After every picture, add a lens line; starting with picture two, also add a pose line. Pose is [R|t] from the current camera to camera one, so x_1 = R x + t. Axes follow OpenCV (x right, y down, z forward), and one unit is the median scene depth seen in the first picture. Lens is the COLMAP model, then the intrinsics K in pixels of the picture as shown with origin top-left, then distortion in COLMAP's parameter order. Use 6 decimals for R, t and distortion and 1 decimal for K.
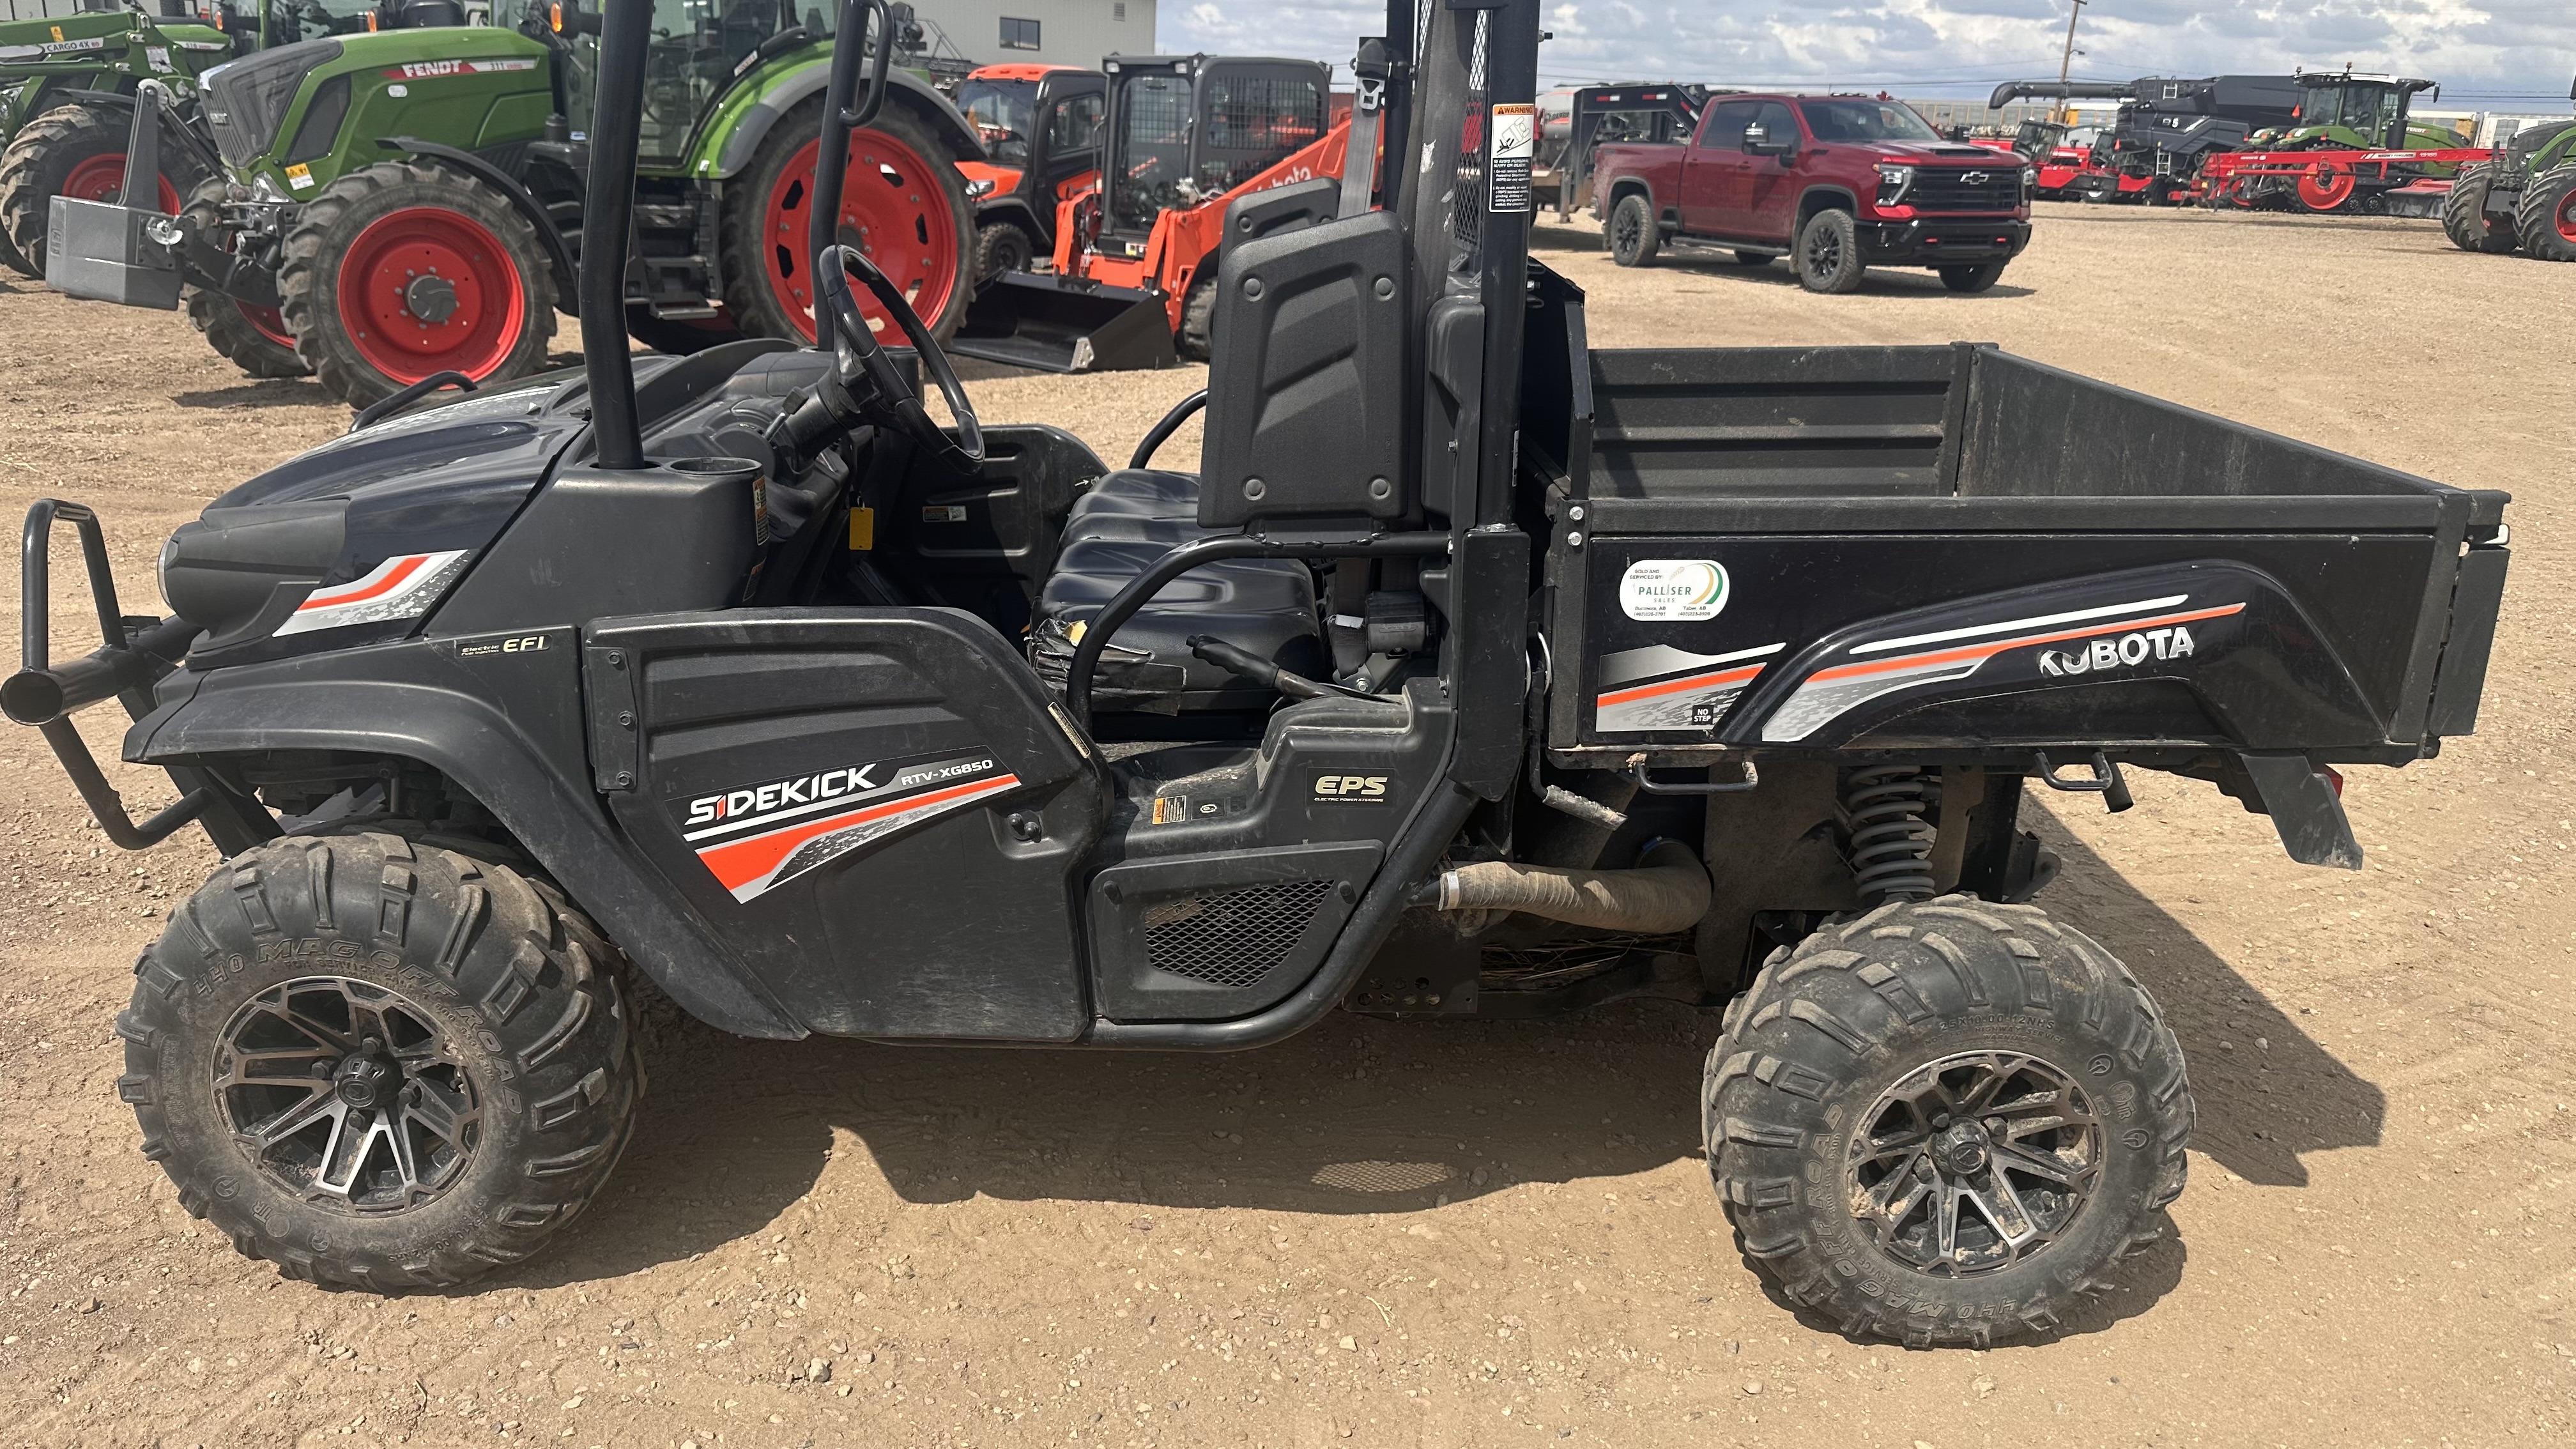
lens RADIAL K [[1838.9, 0, 1288.0], [0, 1838.9, 724.5], [0, 0, 1]] dist [0.163295, -0.303553]
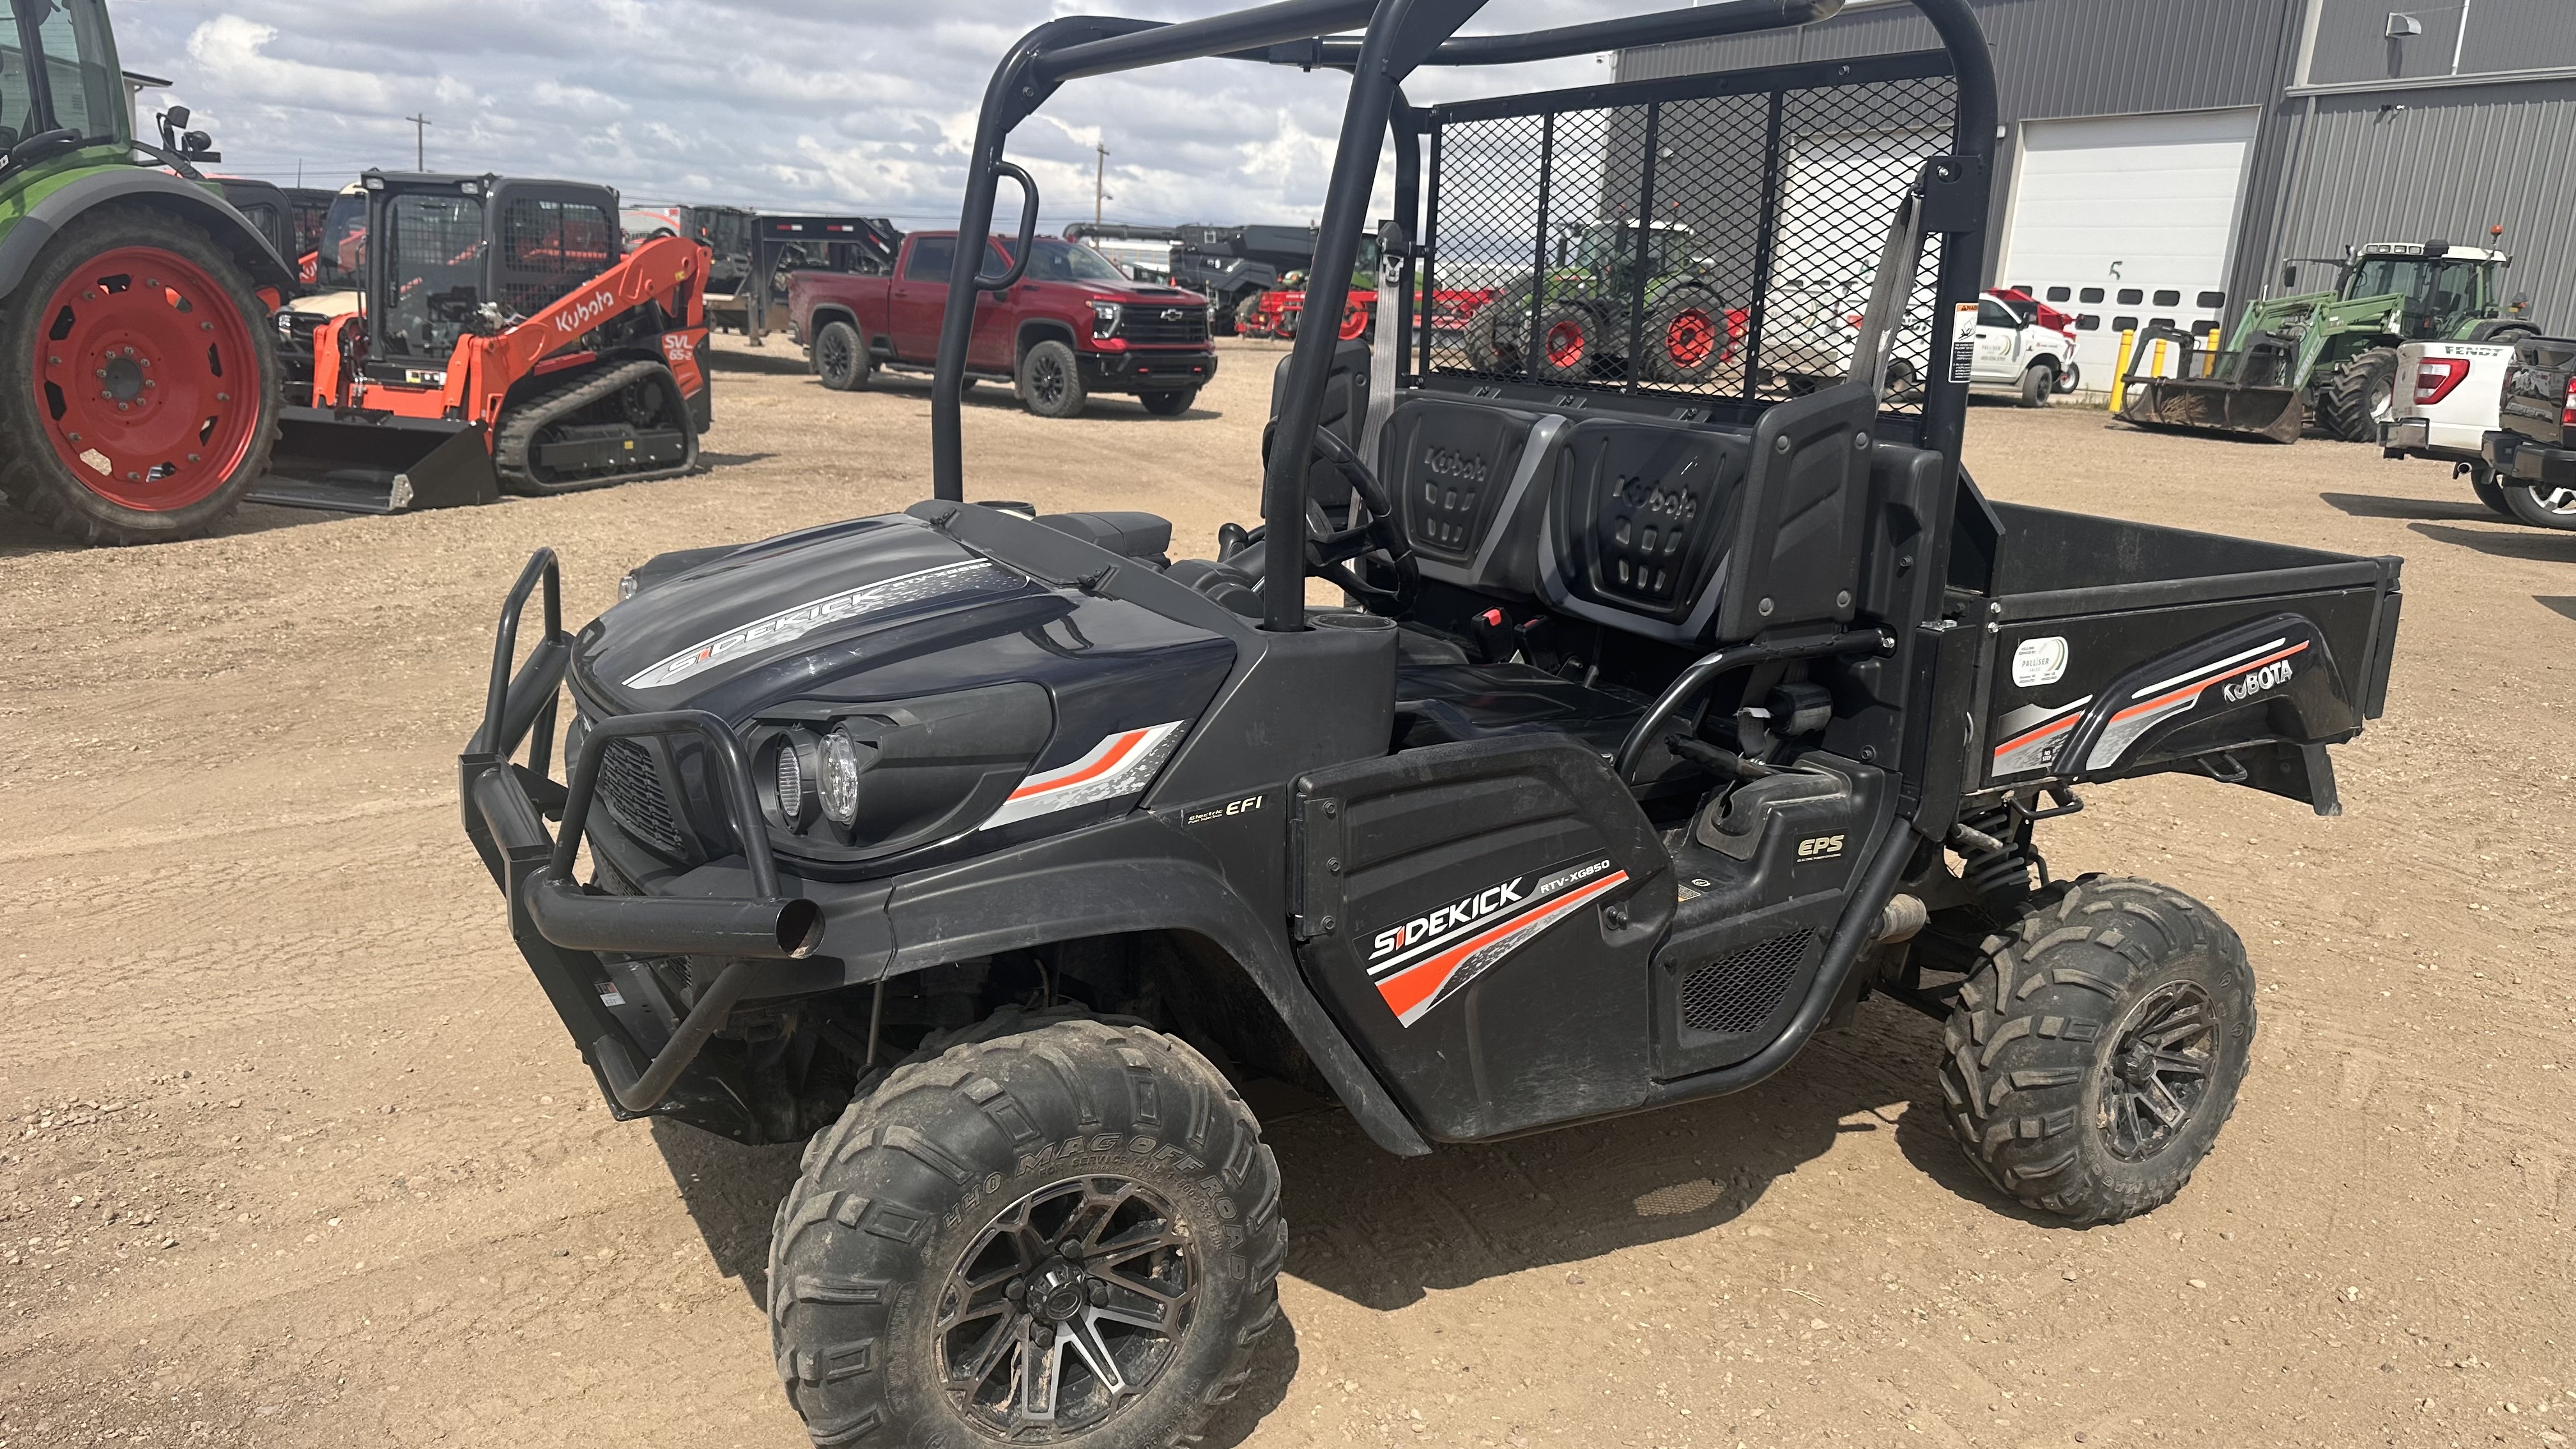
lens RADIAL K [[1839.0, 0, 1286.2], [0, 1839.0, 671.6], [0, 0, 1]] dist [0.126284, -0.223997]
pose [[0.873466, -0.082354, 0.479870, -0.236626], [0.123701, 0.990787, -0.055126, -0.015572], [-0.470909, 0.107511, 0.875606, 0.025366]]
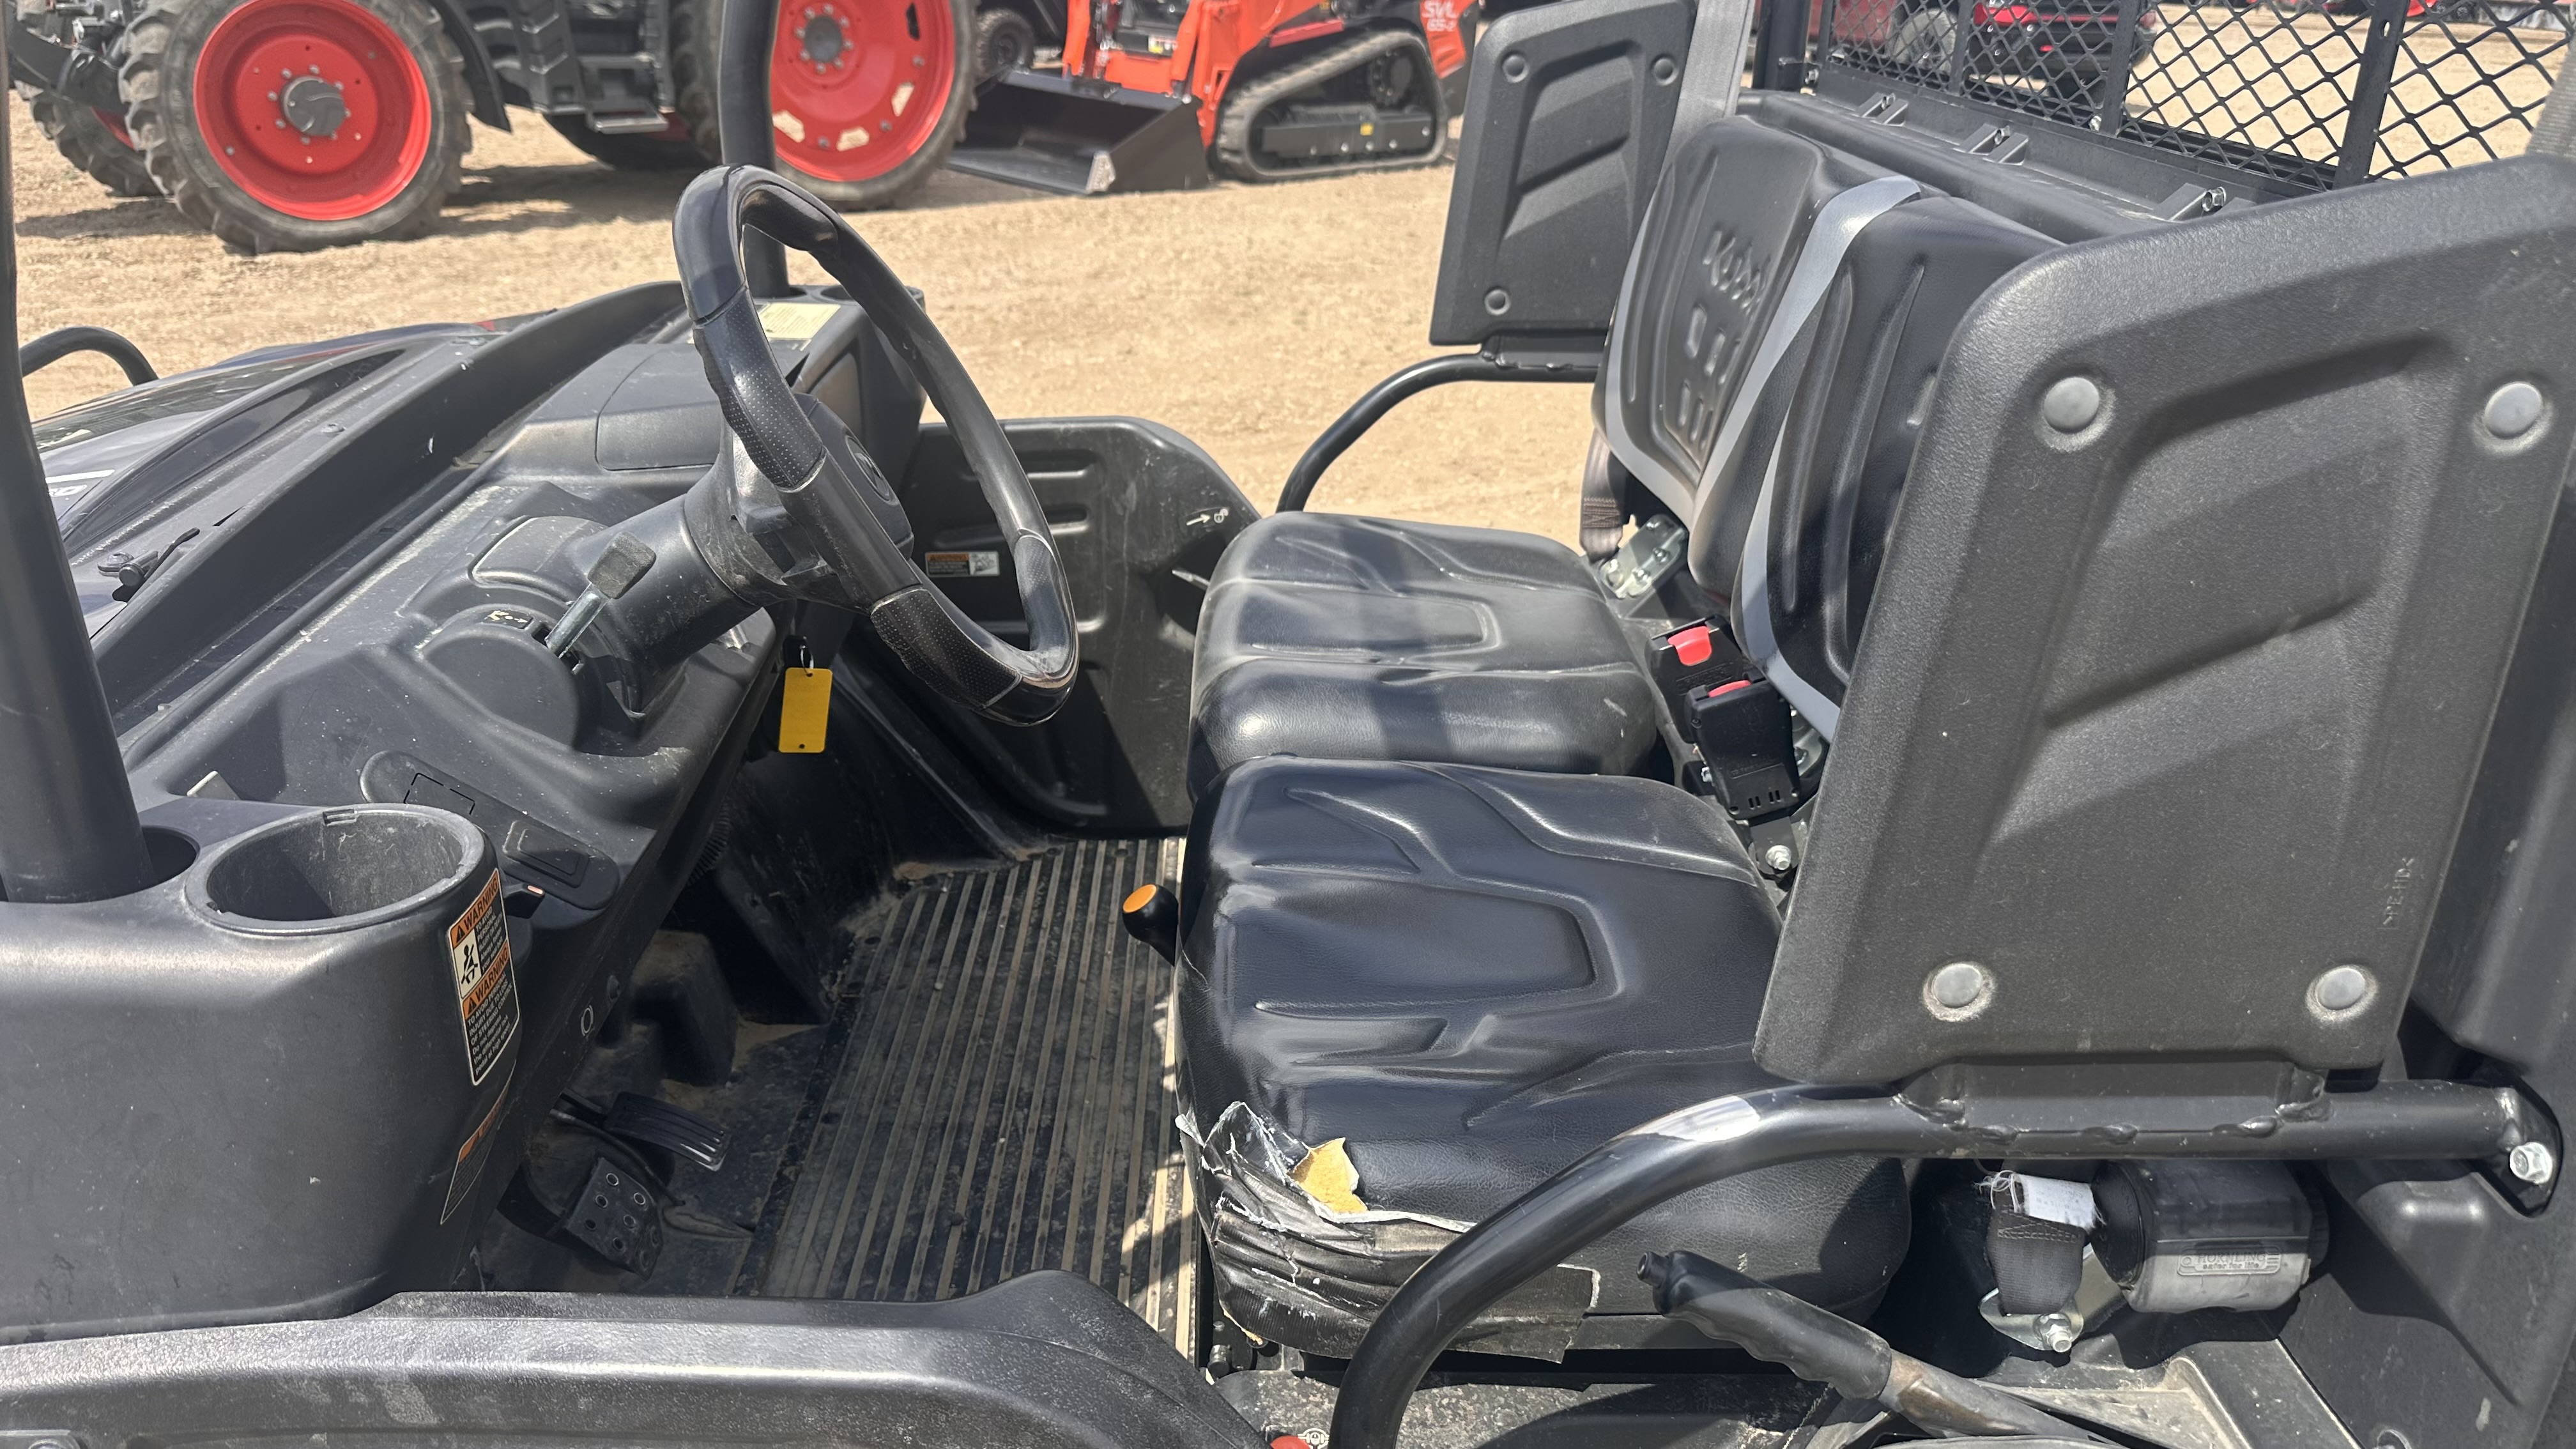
lens RADIAL K [[1819.9, 0, 1276.8], [0, 1819.9, 704.1], [0, 0, 1]] dist [0.078426, -0.109712]
pose [[0.999897, 0.014248, 0.001931, -0.037848], [-0.014369, 0.994904, 0.099799, -0.056494], [-0.000500, -0.099816, 0.995006, 0.184285]]
